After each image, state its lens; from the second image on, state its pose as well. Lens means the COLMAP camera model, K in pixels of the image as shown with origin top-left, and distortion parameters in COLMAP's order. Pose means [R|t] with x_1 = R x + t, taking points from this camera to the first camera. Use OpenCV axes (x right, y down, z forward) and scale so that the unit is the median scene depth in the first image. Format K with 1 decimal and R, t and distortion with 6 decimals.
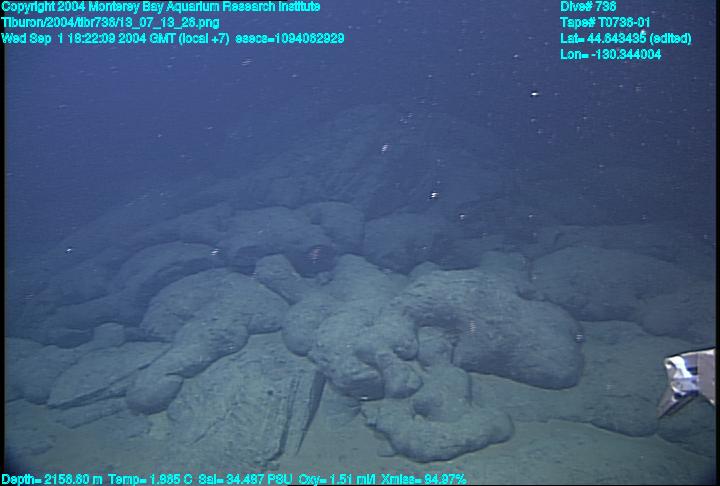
lens RADIAL K [[494.6, 0, 366.4], [0, 494.6, 240.5], [0, 0, 1]] dist [-0.075613, 0.076862]
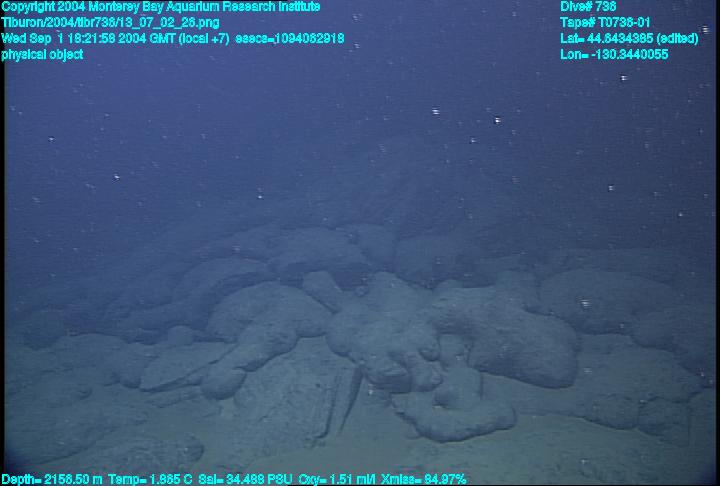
lens RADIAL K [[494.6, 0, 364.0], [0, 494.6, 238.7], [0, 0, 1]] dist [-0.075613, 0.076862]
pose [[0.997837, 0.014495, -0.064126, -0.007215], [-0.016196, 0.999529, -0.026082, -0.023883], [0.063718, 0.027064, 0.997601, -0.219117]]
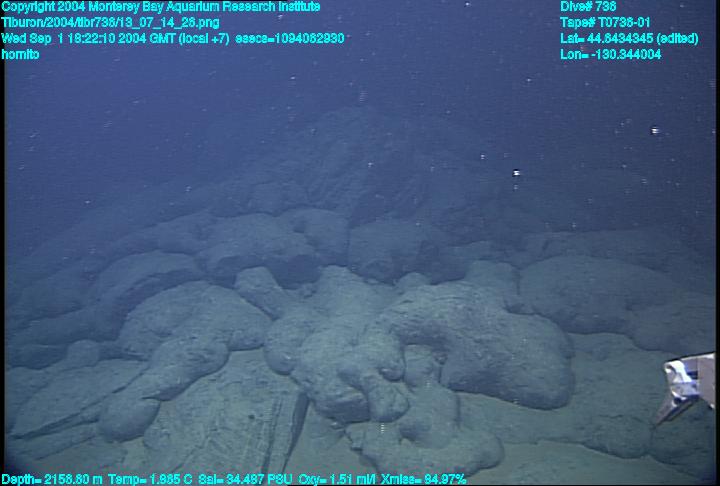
lens RADIAL K [[494.6, 0, 367.9], [0, 494.6, 240.3], [0, 0, 1]] dist [-0.075613, 0.076862]
pose [[0.999522, -0.009923, 0.029273, 0.007196], [0.009577, 0.999883, 0.011958, -0.042506], [-0.029388, -0.011672, 0.999500, 0.038768]]
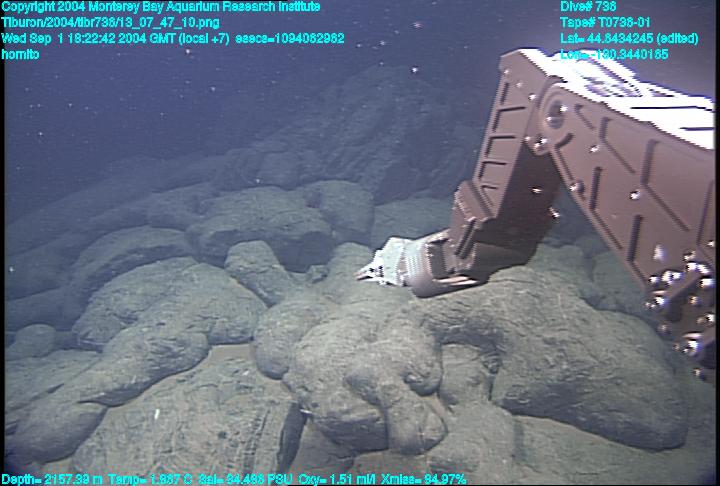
lens RADIAL K [[494.6, 0, 378.2], [0, 494.6, 243.7], [0, 0, 1]] dist [-0.075613, 0.076862]
pose [[0.999611, 0.025603, -0.011018, 0.021141], [-0.025609, 0.999672, -0.000442, 0.036973], [0.011003, 0.000724, 0.999939, 0.307994]]
